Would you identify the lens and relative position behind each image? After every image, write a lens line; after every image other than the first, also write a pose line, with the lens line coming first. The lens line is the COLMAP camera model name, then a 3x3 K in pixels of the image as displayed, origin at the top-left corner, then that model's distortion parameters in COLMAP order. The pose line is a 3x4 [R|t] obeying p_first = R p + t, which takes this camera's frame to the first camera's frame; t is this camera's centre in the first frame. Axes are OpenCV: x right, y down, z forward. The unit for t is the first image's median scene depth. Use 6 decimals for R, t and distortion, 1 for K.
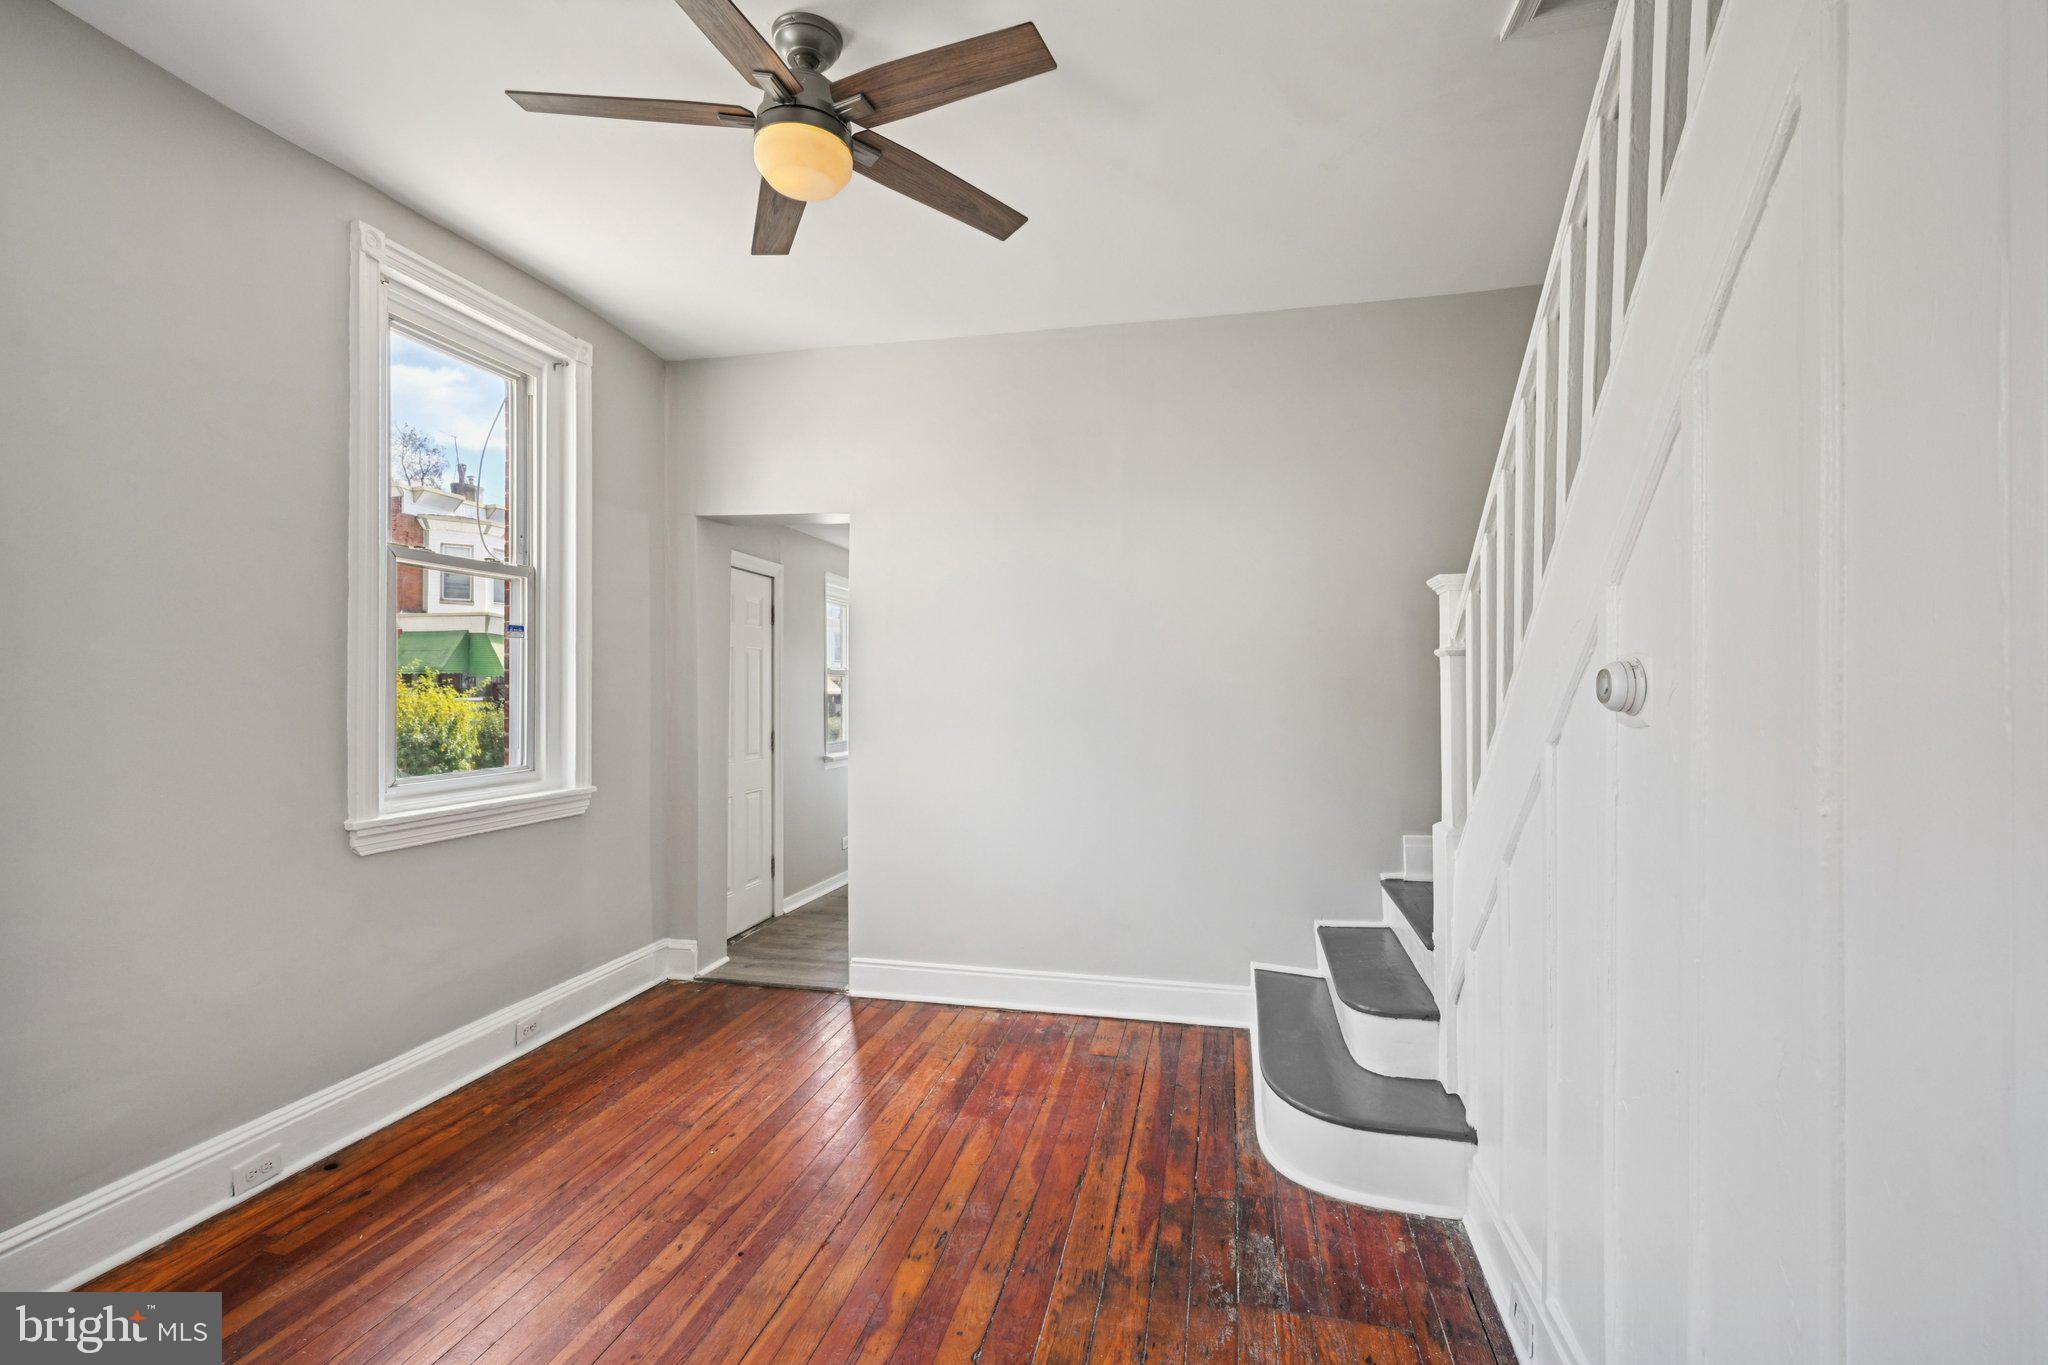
lens RADIAL K [[906.7, 0, 1020.0], [0, 906.7, 686.3], [0, 0, 1]] dist [0.000458, 0.000123]
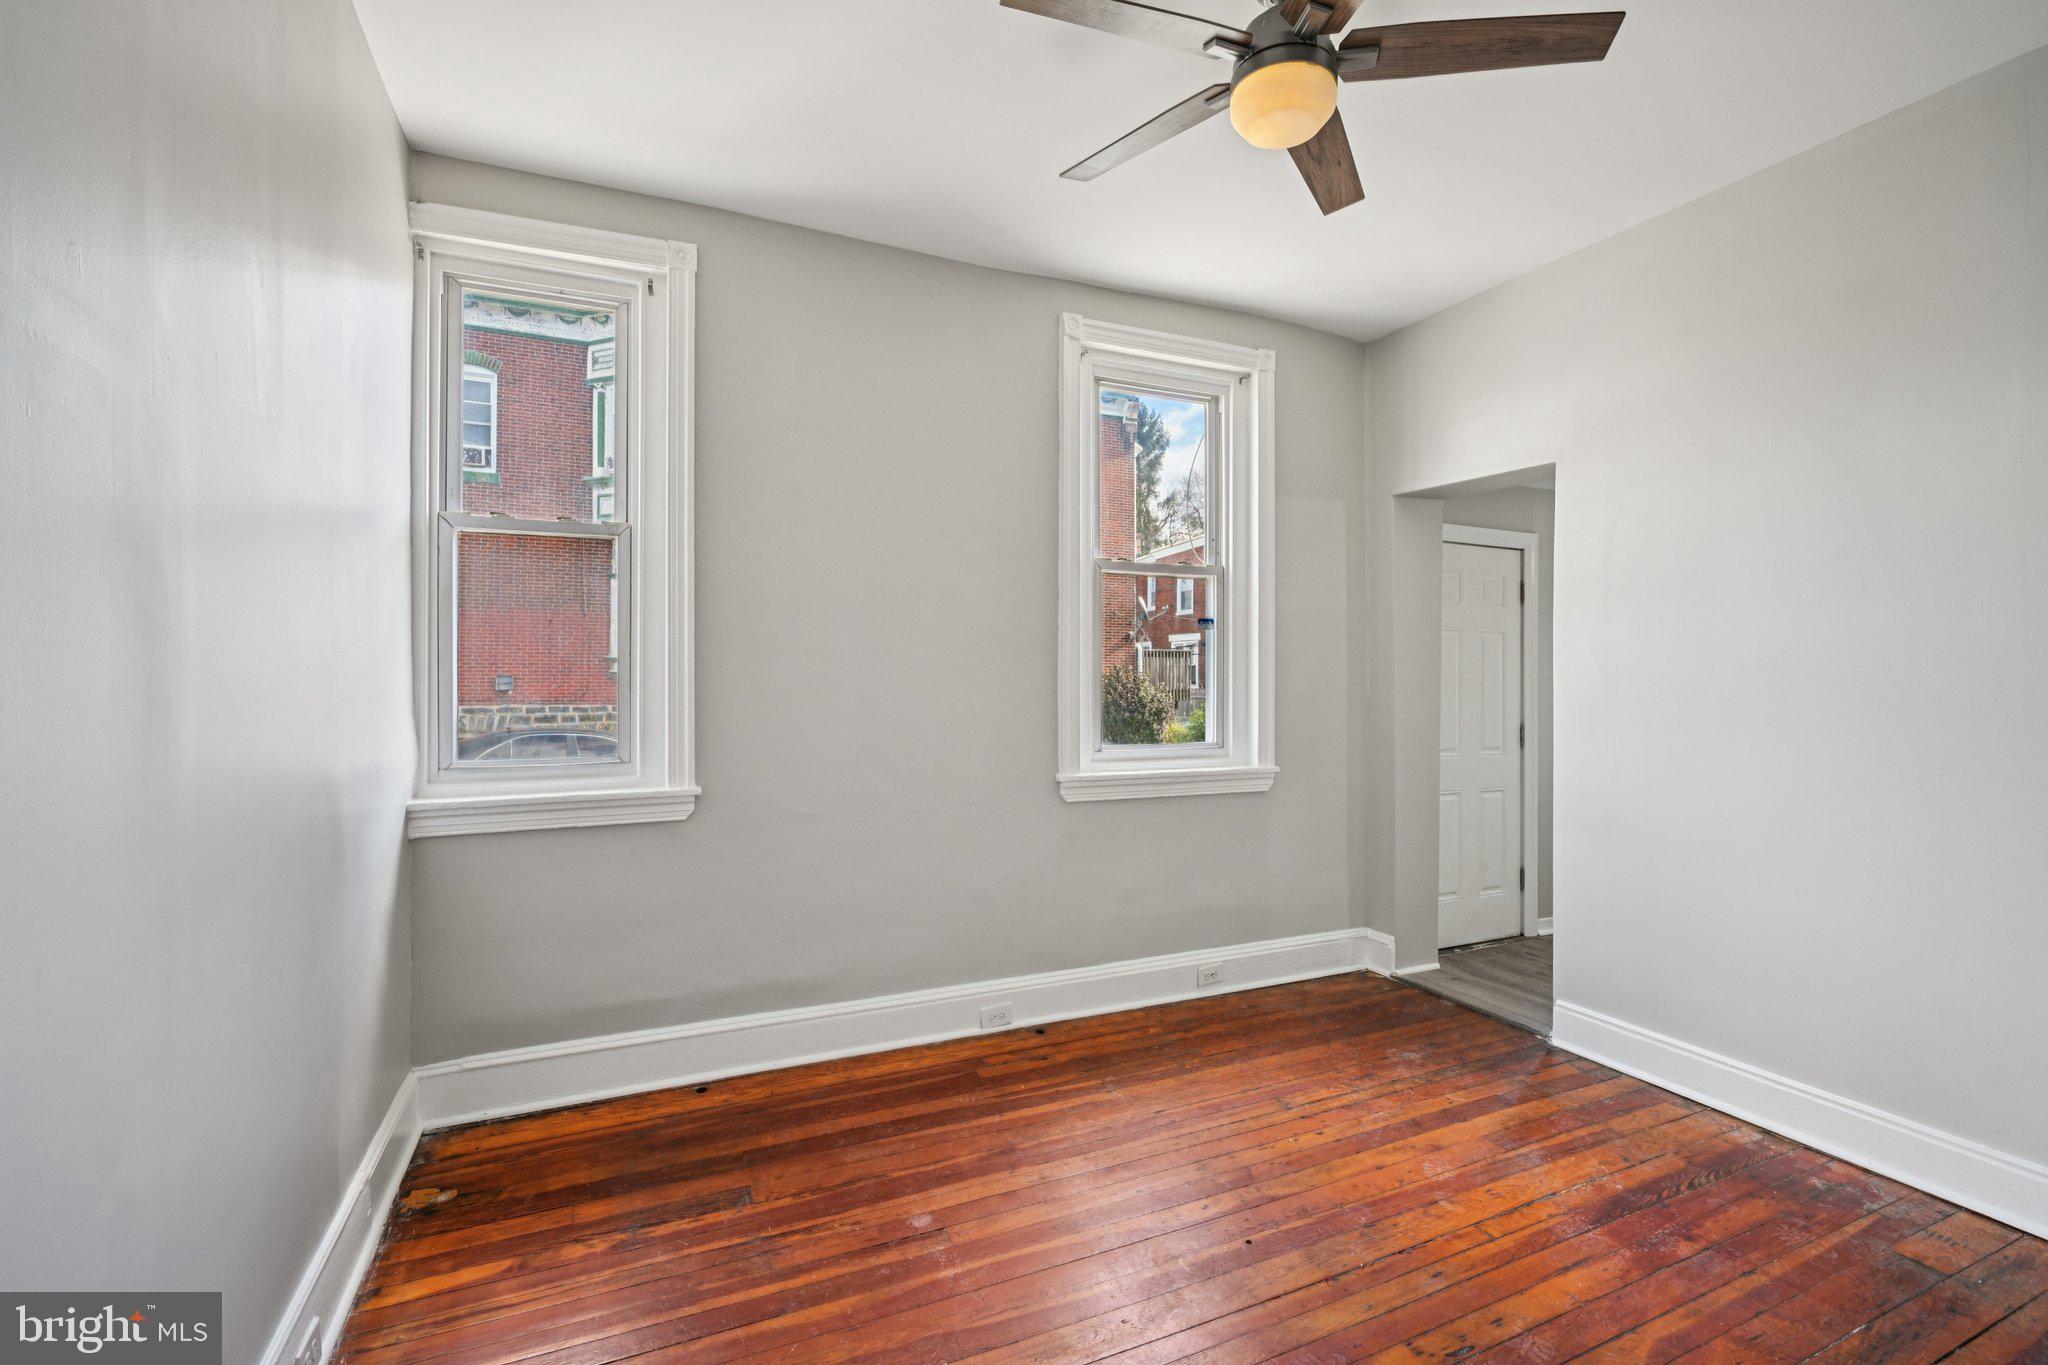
lens RADIAL K [[902.0, 0, 1024.0], [0, 902.0, 682.5], [0, 0, 1]] dist [0.000510, 0.000150]
pose [[0.602585, 0.004500, -0.798042, 0.233956], [-0.000922, 0.999987, 0.004942, 0.008282], [0.798054, -0.002243, 0.602582, 0.152439]]
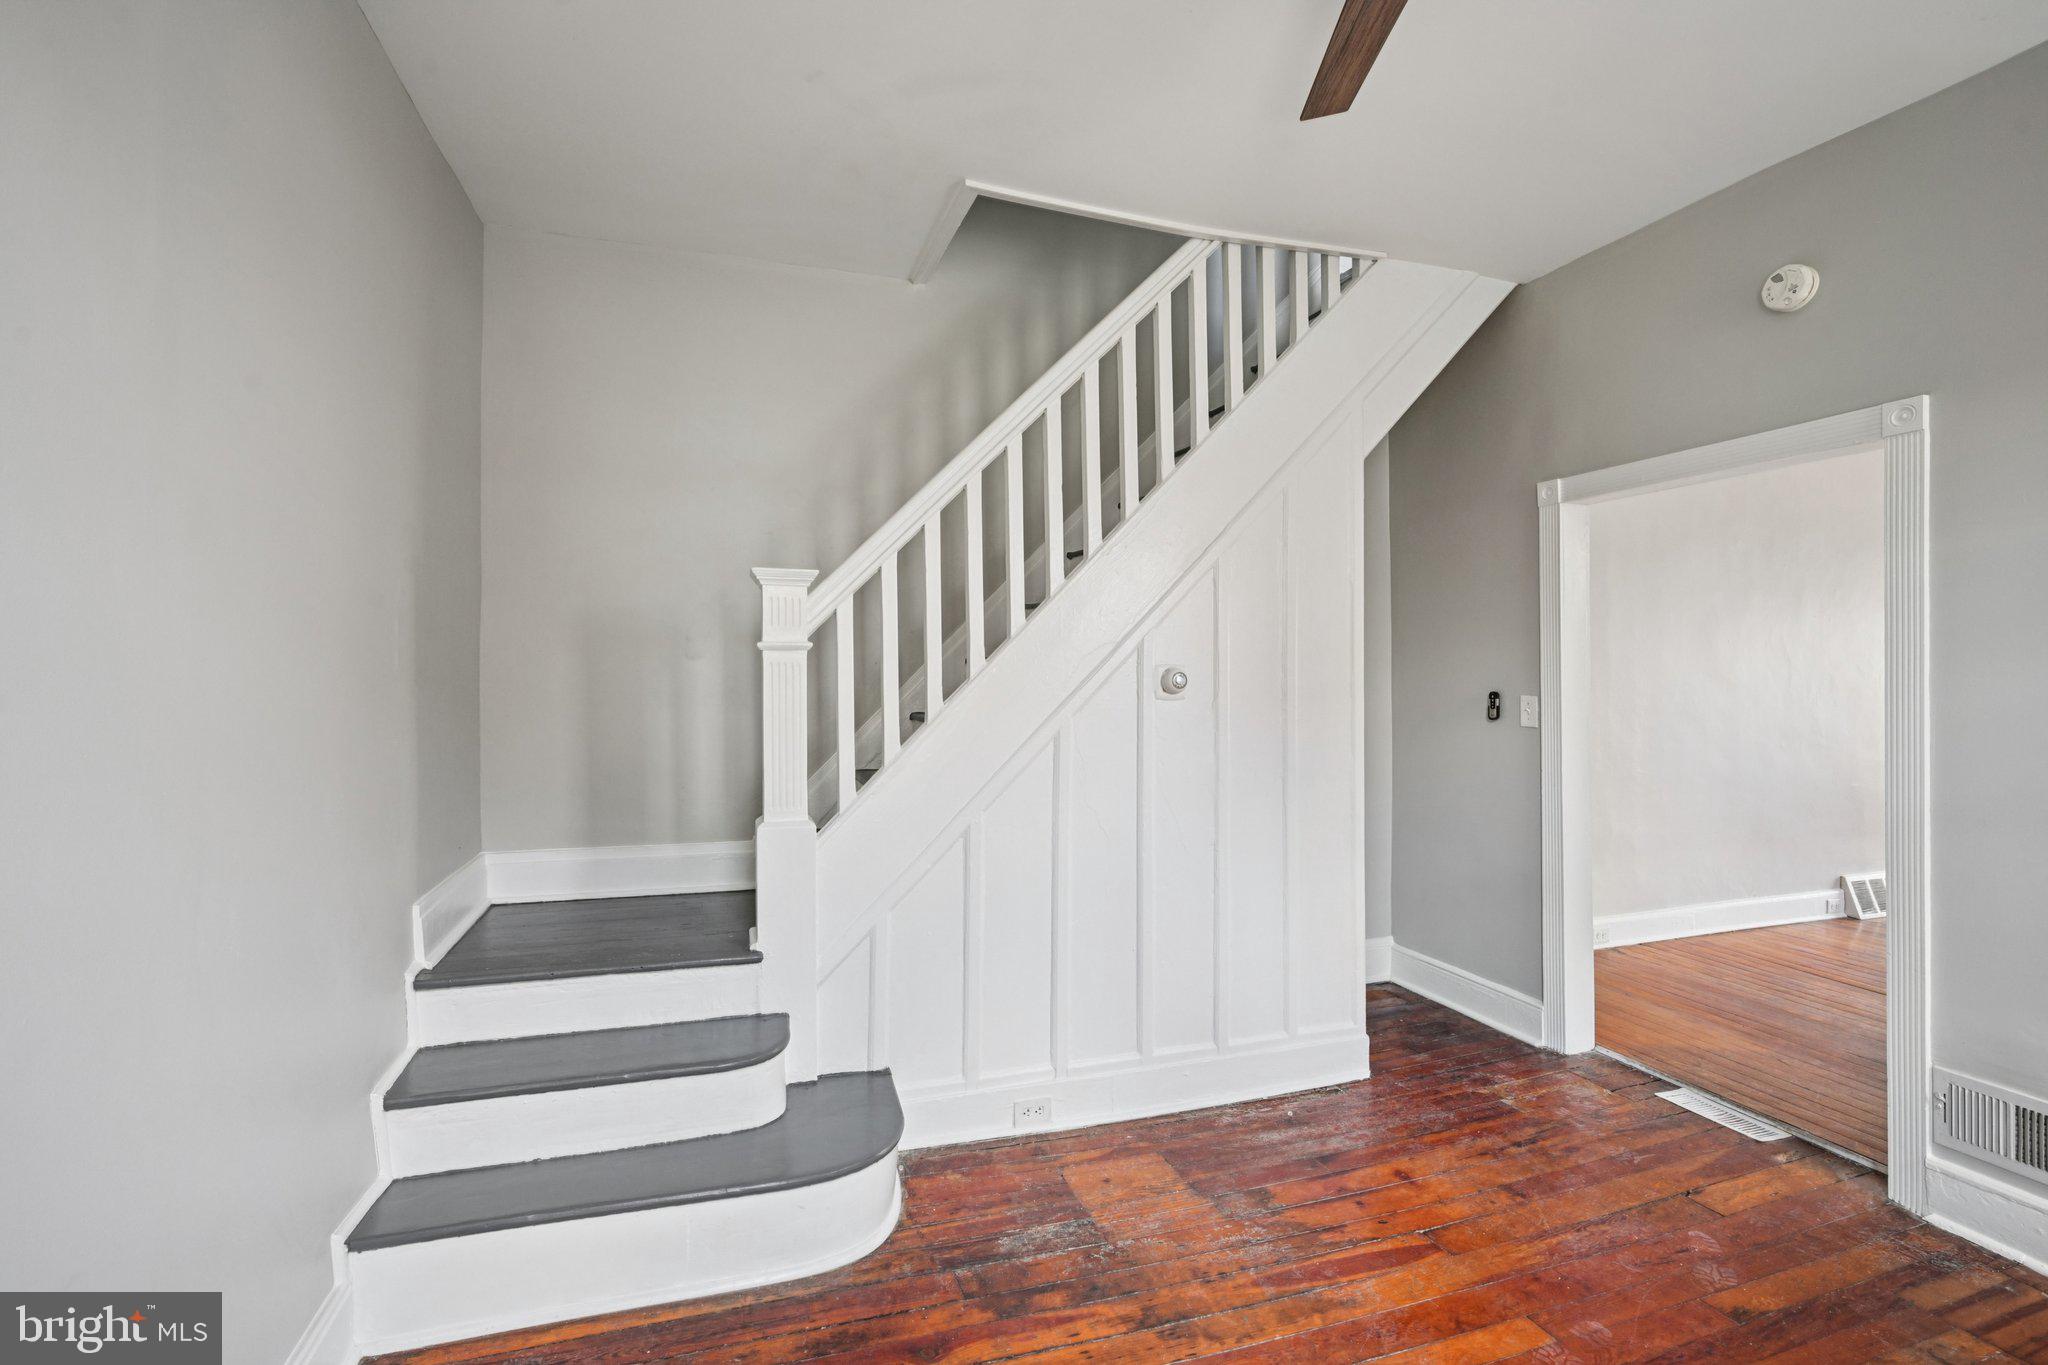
lens RADIAL K [[917.2, 0, 1009.4], [0, 917.2, 677.8], [0, 0, 1]] dist [-0.005337, 0.001450]
pose [[-0.503974, -0.003583, 0.863712, -0.437490], [-0.002660, 0.999993, 0.002596, -0.005488], [-0.863715, -0.000989, -0.503980, 1.109883]]
